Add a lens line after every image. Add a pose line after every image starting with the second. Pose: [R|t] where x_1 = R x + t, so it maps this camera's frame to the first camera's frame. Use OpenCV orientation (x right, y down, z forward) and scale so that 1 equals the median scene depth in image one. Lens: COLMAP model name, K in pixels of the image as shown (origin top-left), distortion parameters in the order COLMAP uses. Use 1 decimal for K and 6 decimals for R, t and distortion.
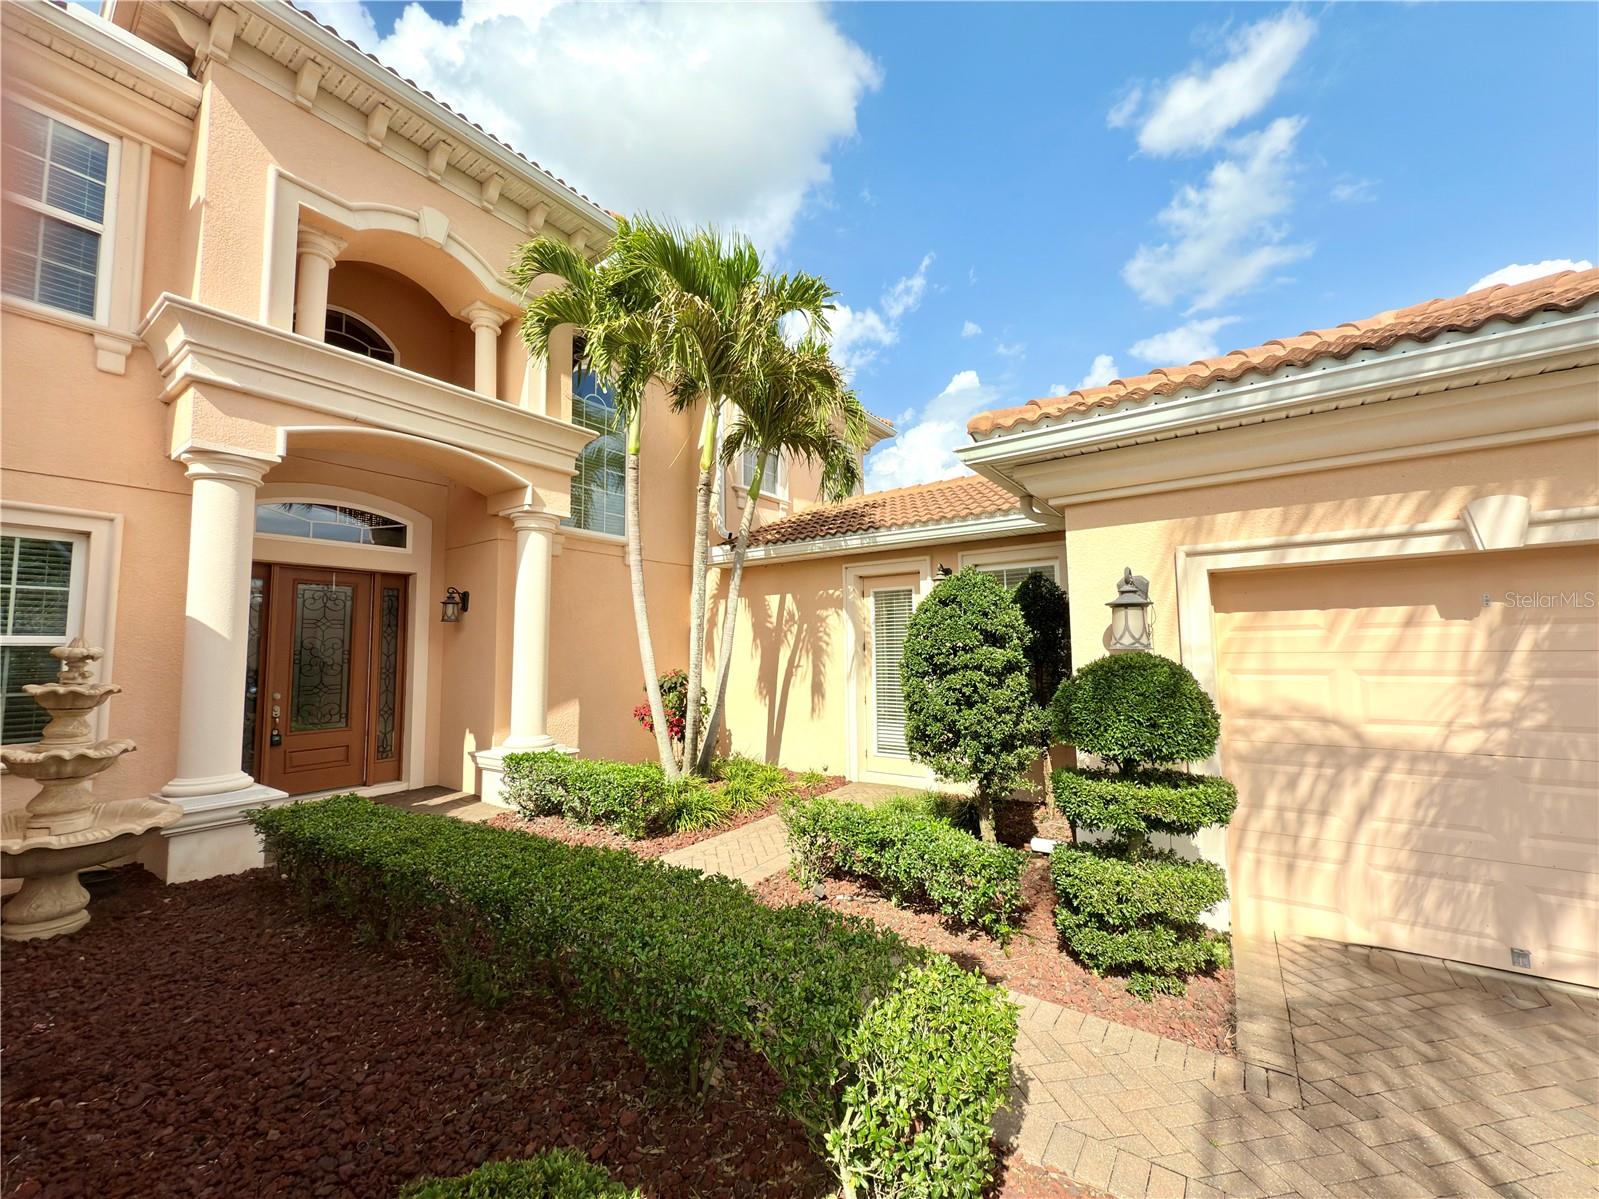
lens RADIAL K [[633.7, 0, 799.9], [0, 633.7, 600.5], [0, 0, 1]] dist [-0.003155, 0.000753]
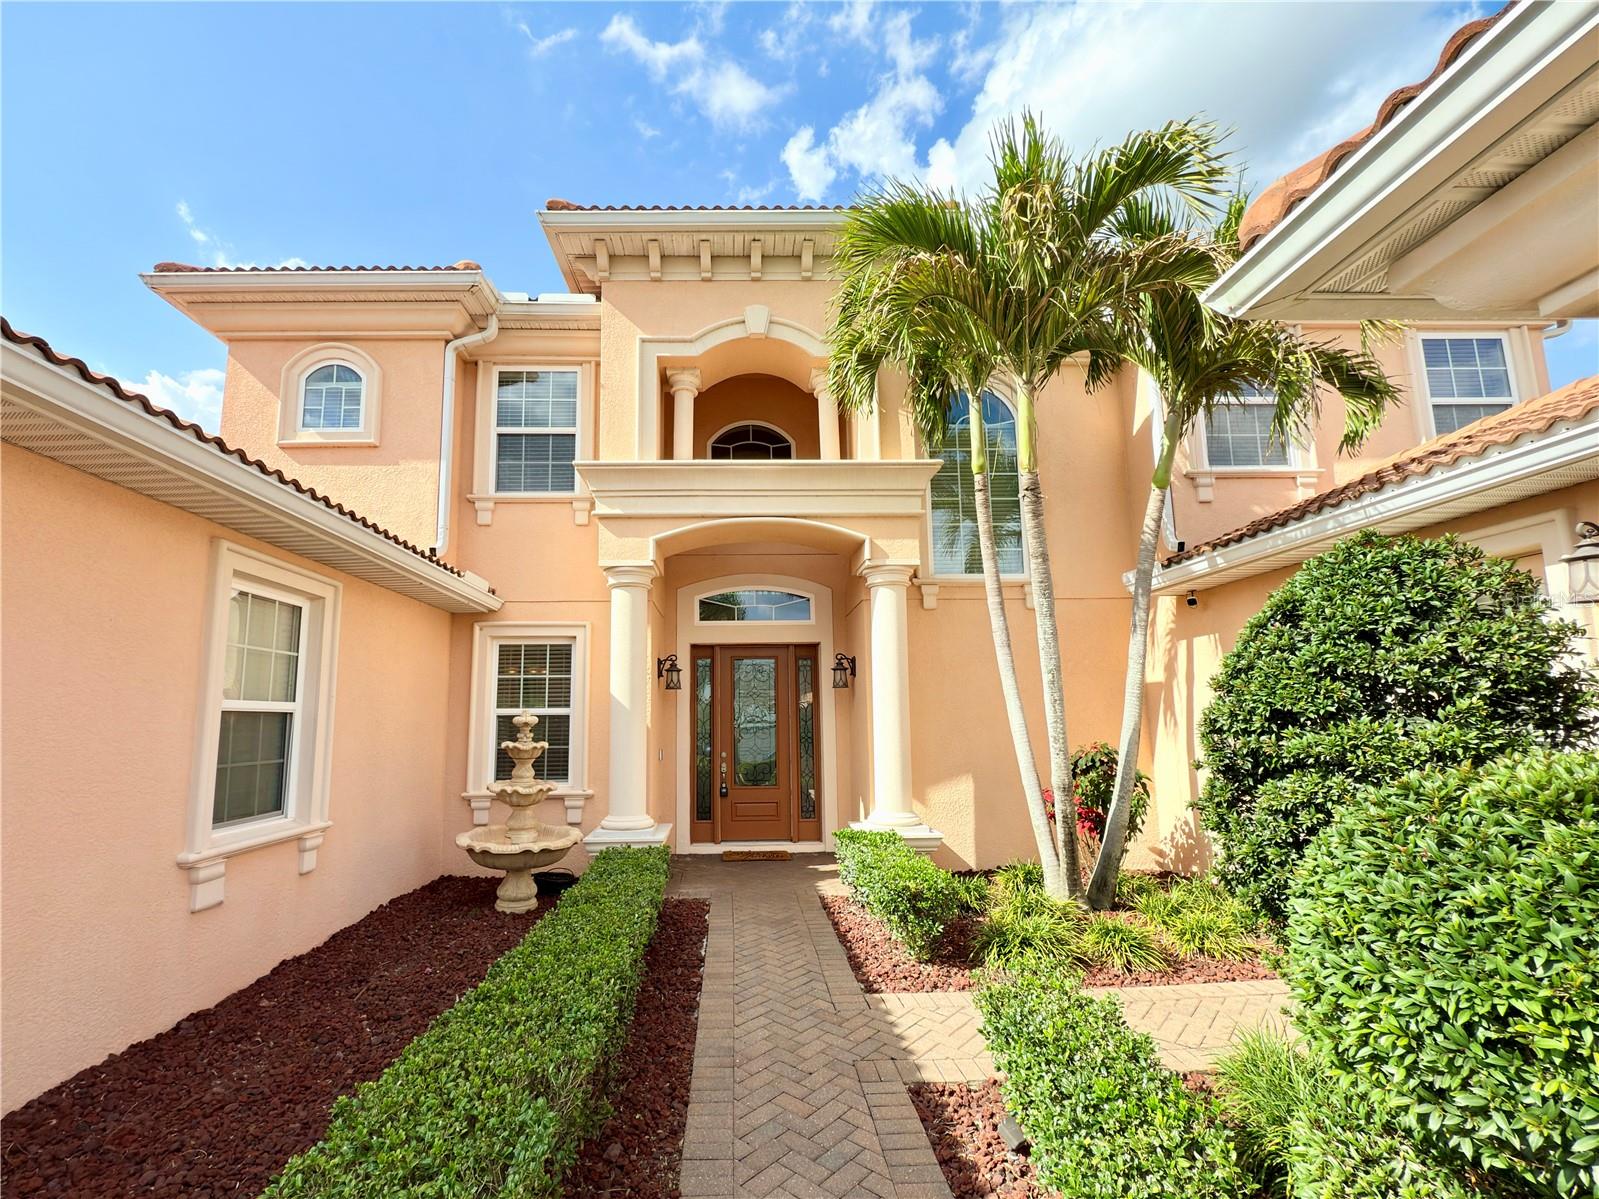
lens RADIAL K [[687.2, 0, 747.9], [0, 687.2, 631.2], [0, 0, 1]] dist [0.005182, 0.000045]
pose [[0.598330, -0.096961, -0.795362, 0.258456], [0.066253, 0.995239, -0.071487, 0.013980], [0.798506, -0.009922, 0.601905, 0.249273]]
